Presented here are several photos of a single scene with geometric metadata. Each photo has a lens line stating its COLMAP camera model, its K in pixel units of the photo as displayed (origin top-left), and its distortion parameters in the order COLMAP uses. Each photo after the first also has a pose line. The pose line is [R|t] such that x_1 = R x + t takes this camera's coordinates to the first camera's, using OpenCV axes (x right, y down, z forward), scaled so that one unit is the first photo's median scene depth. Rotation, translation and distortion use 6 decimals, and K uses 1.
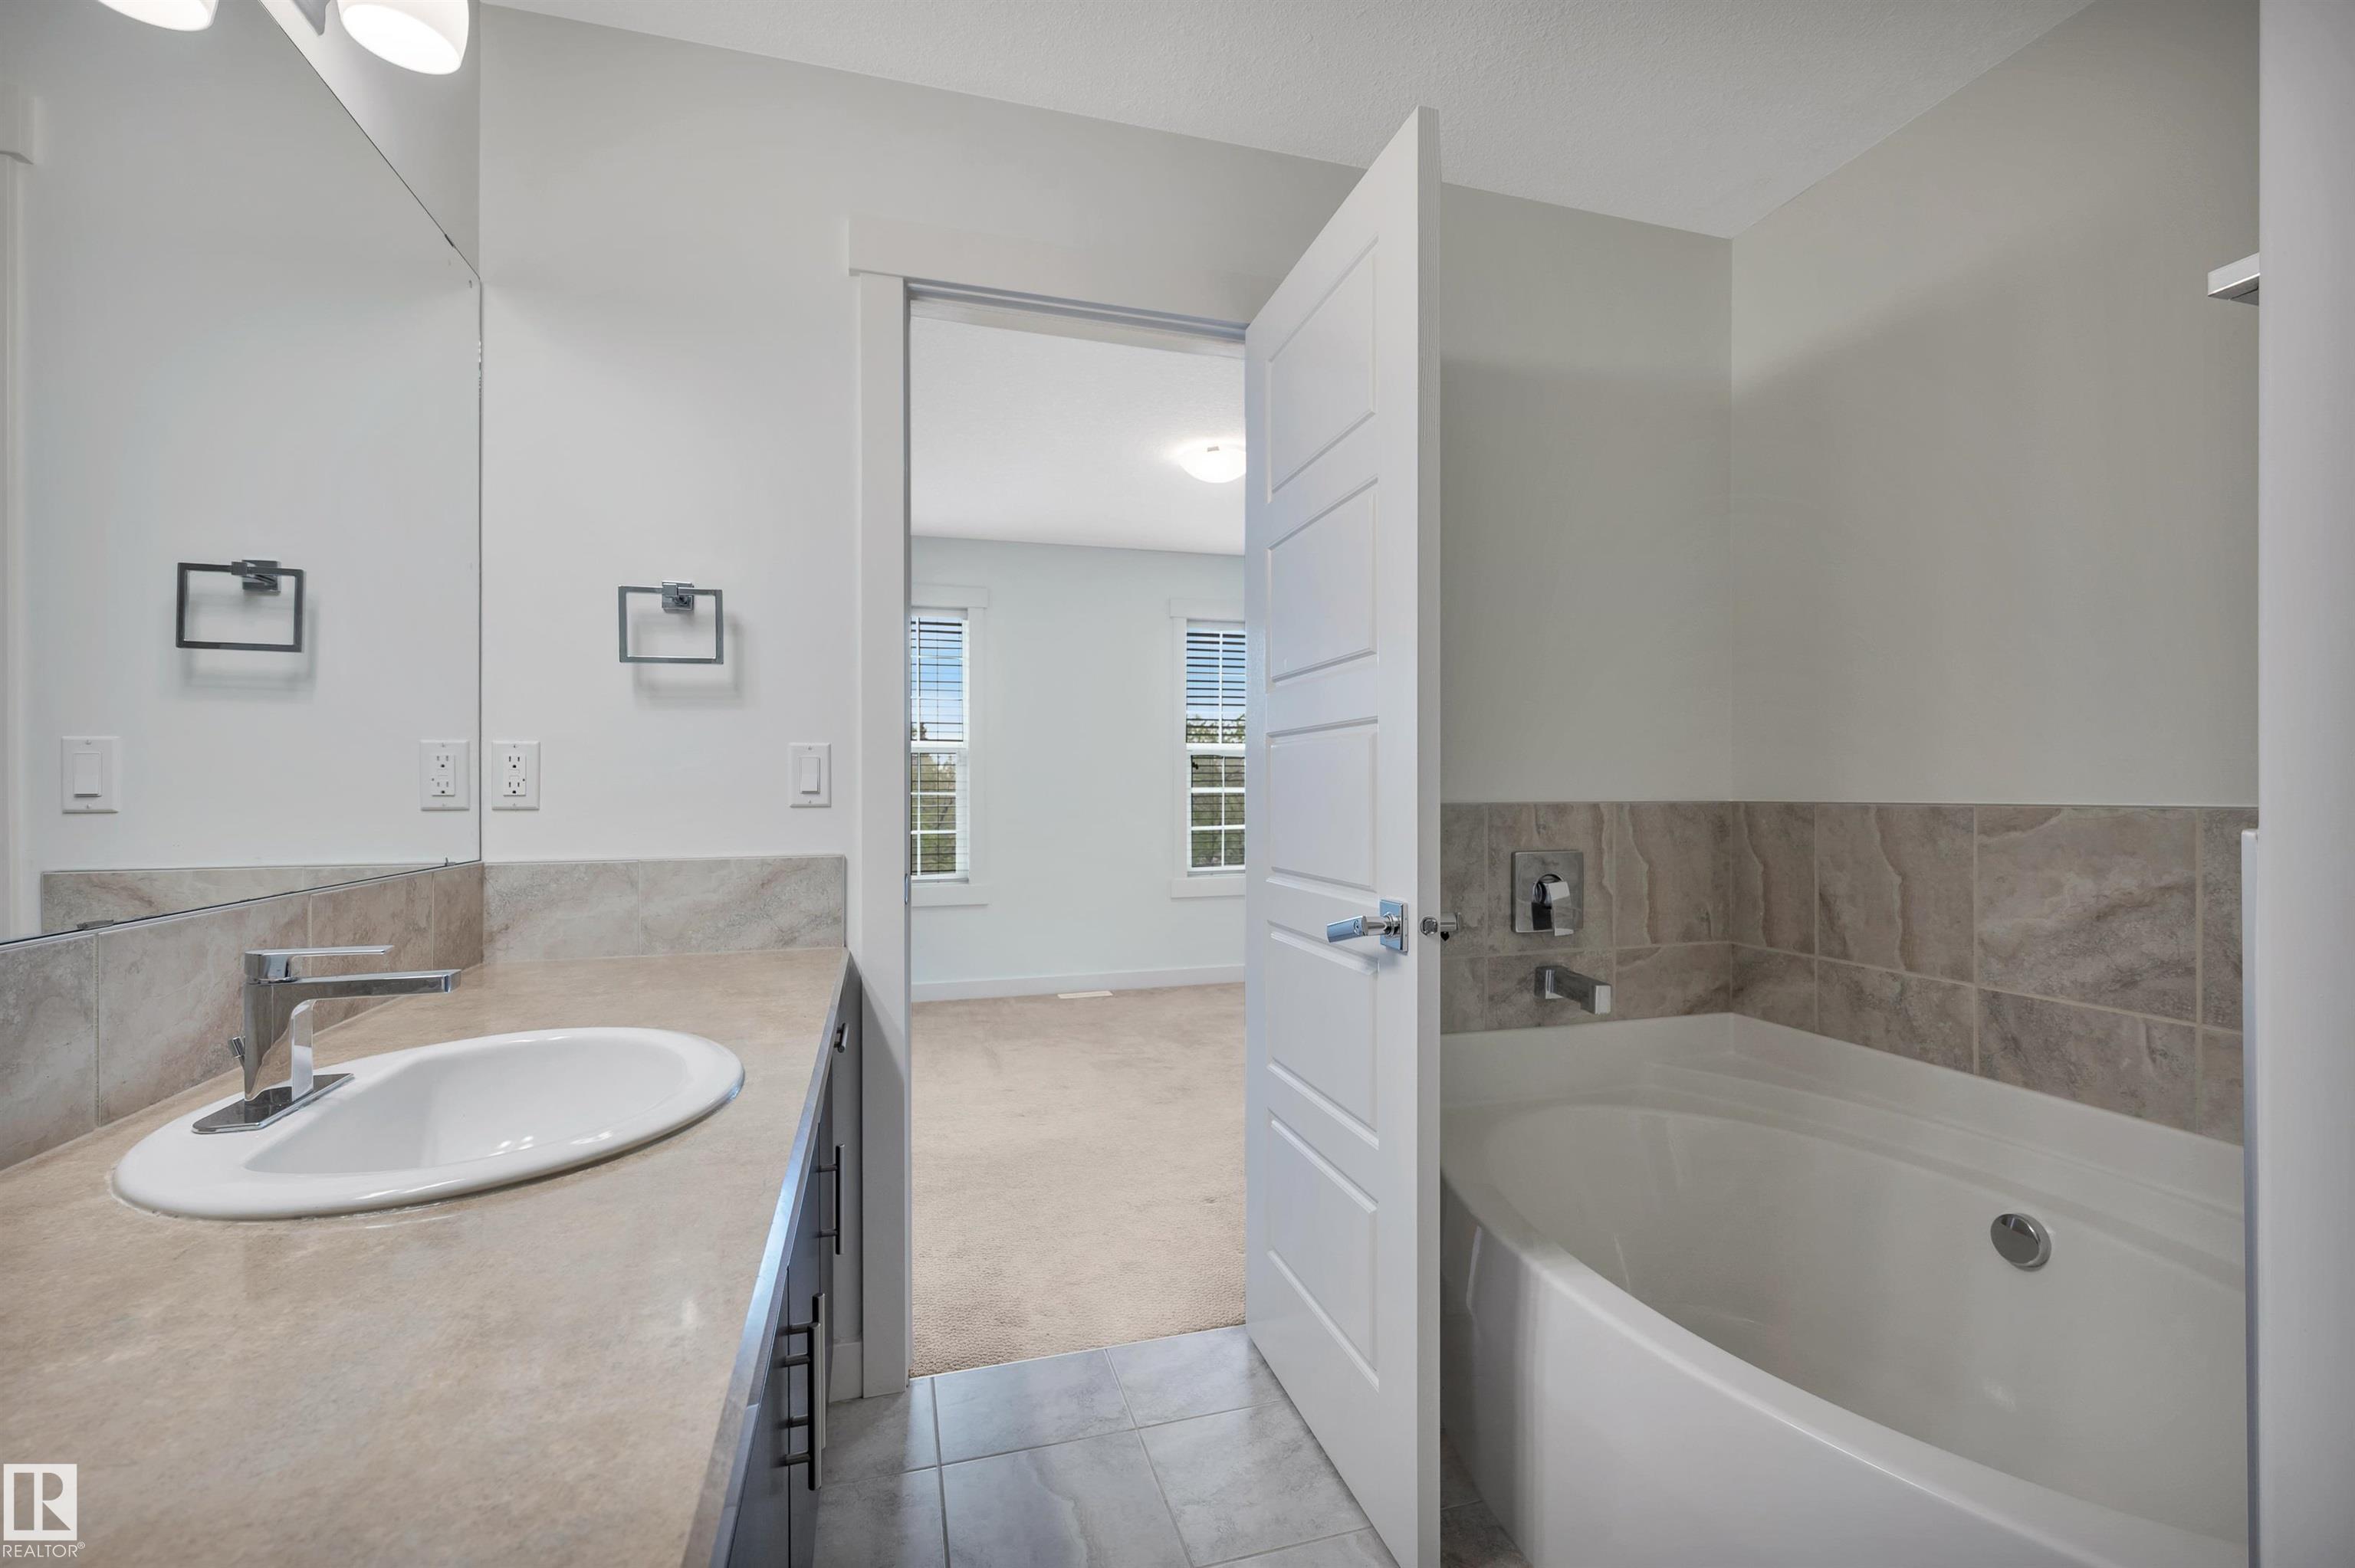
lens RADIAL K [[995.6, 0, 1174.8], [0, 995.6, 777.0], [0, 0, 1]] dist [-0.001506, -0.000151]
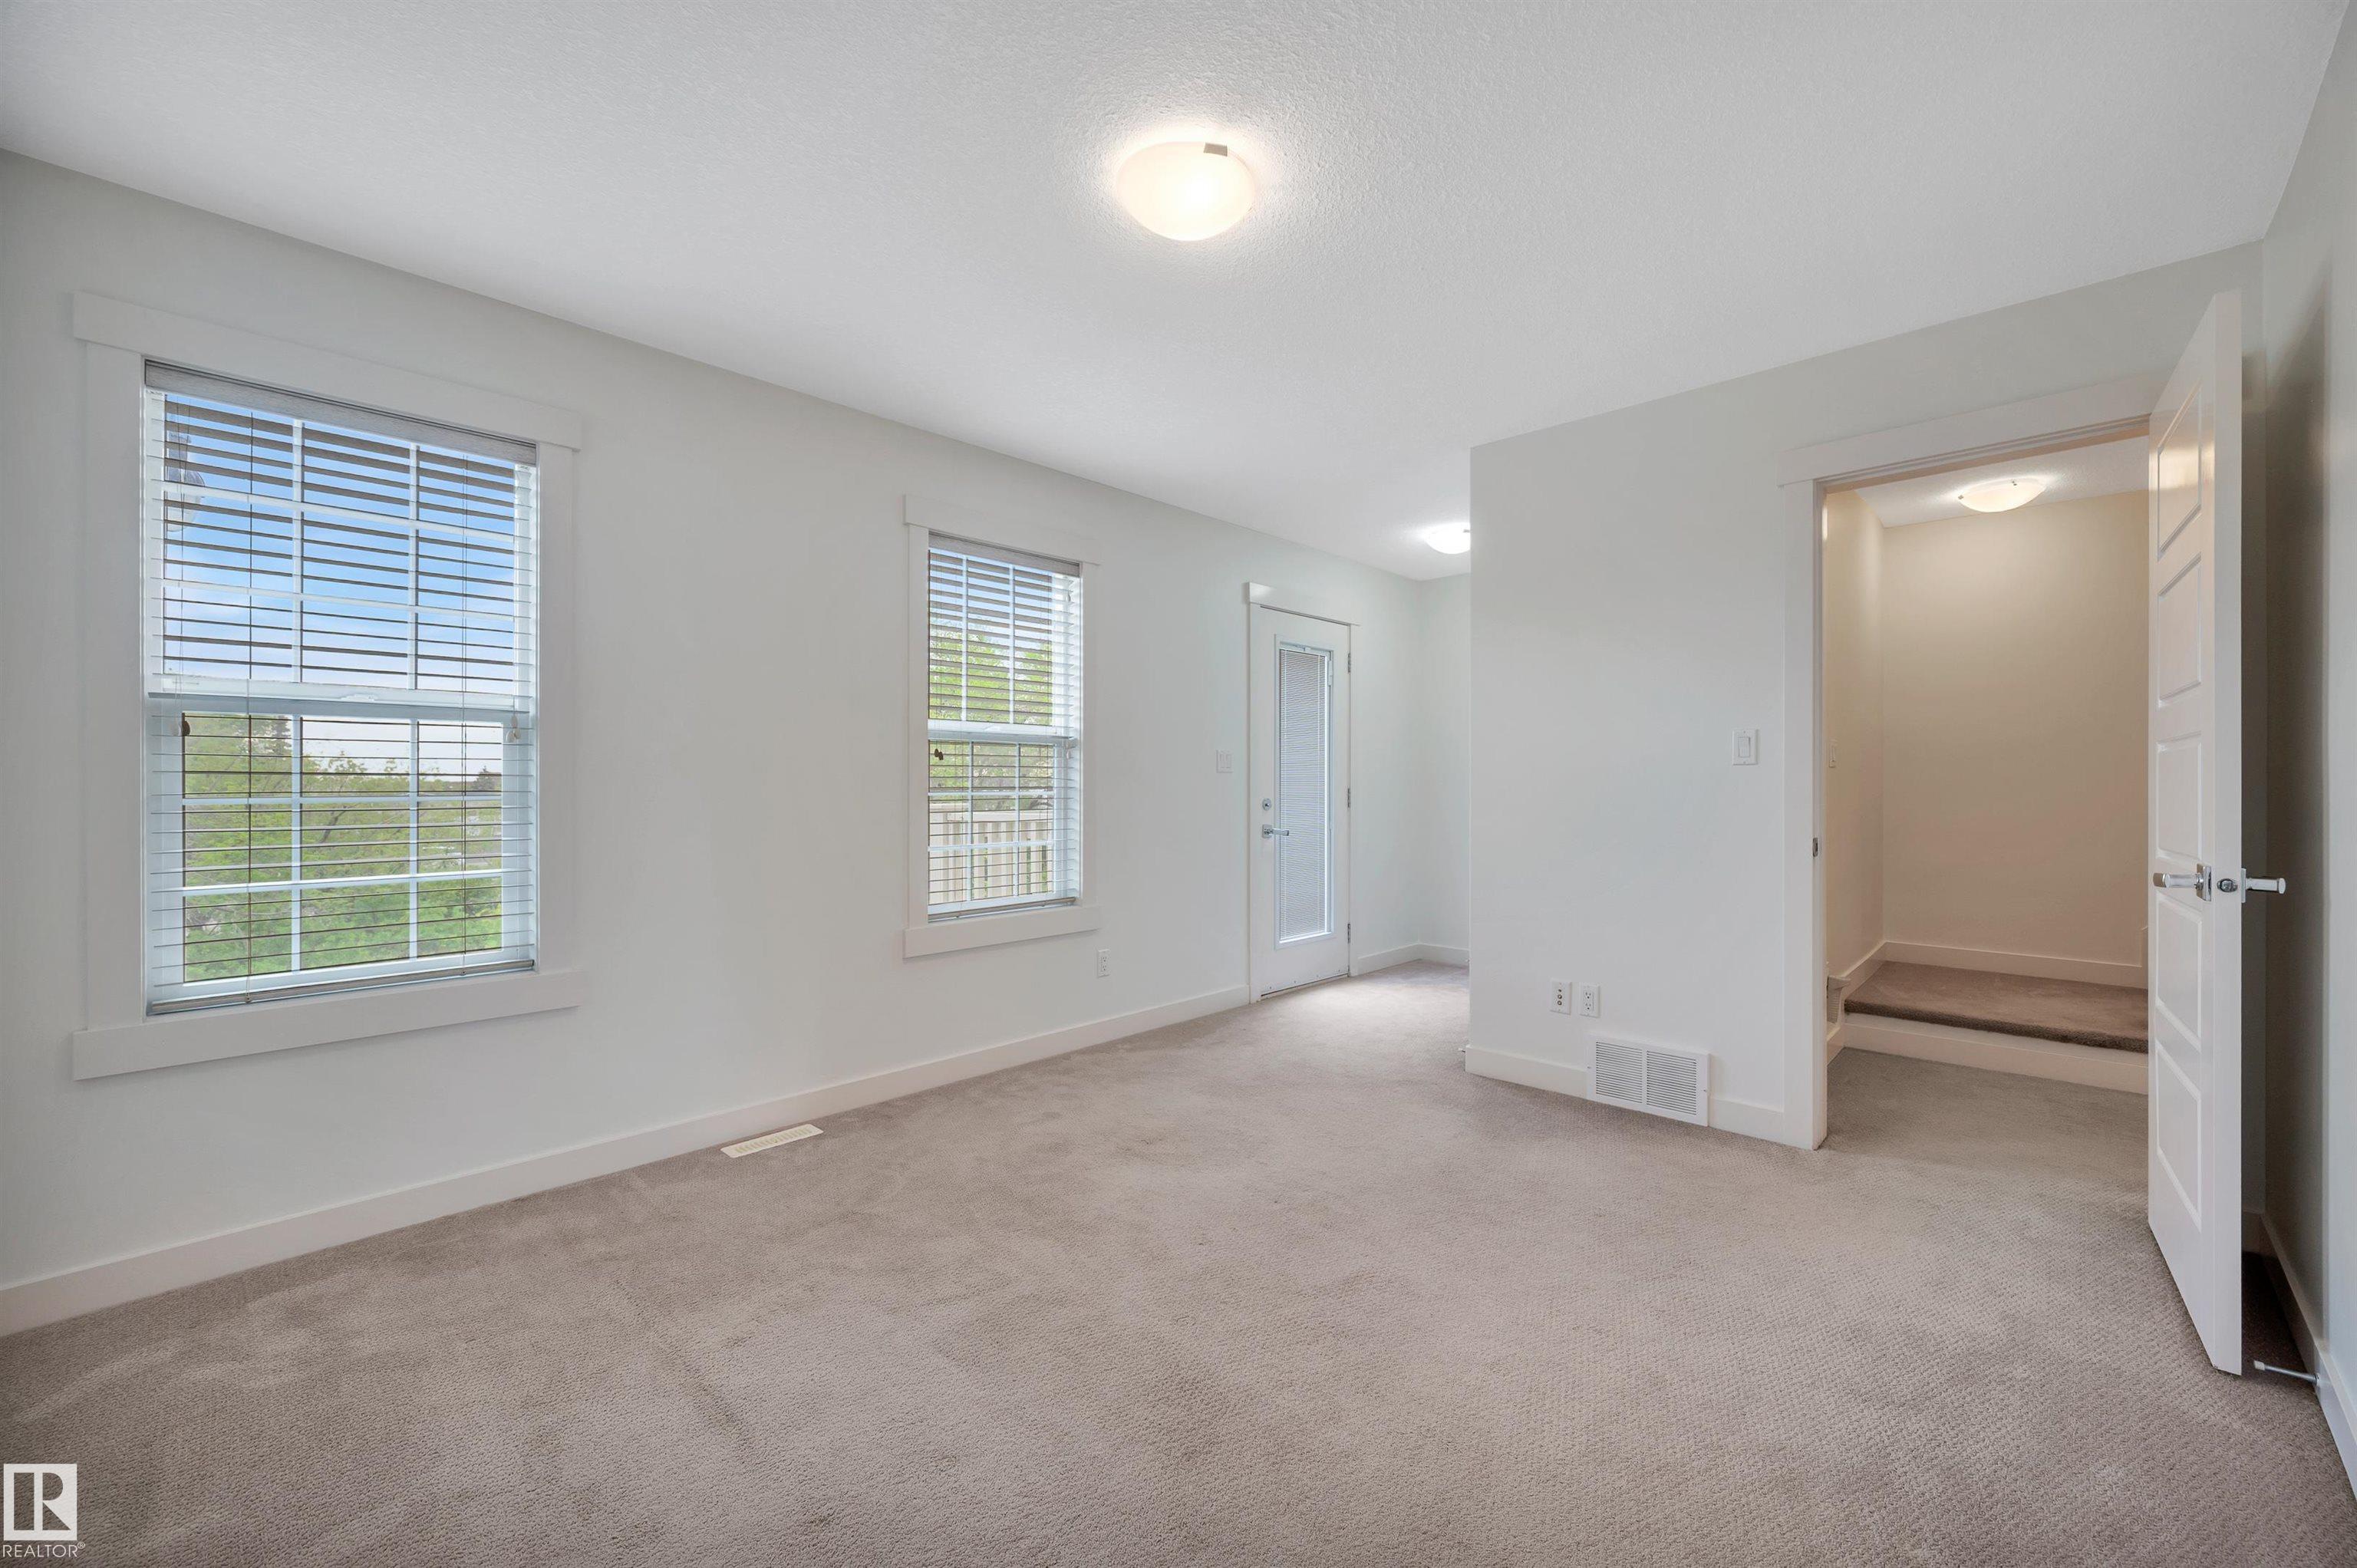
lens RADIAL K [[942.7, 0, 1209.9], [0, 942.7, 776.4], [0, 0, 1]] dist [-0.000349, 0.000186]
pose [[0.863465, 0.004295, 0.504391, -0.152405], [-0.002571, 0.999988, -0.004113, 0.005683], [-0.504403, 0.002255, 0.863466, 0.396628]]
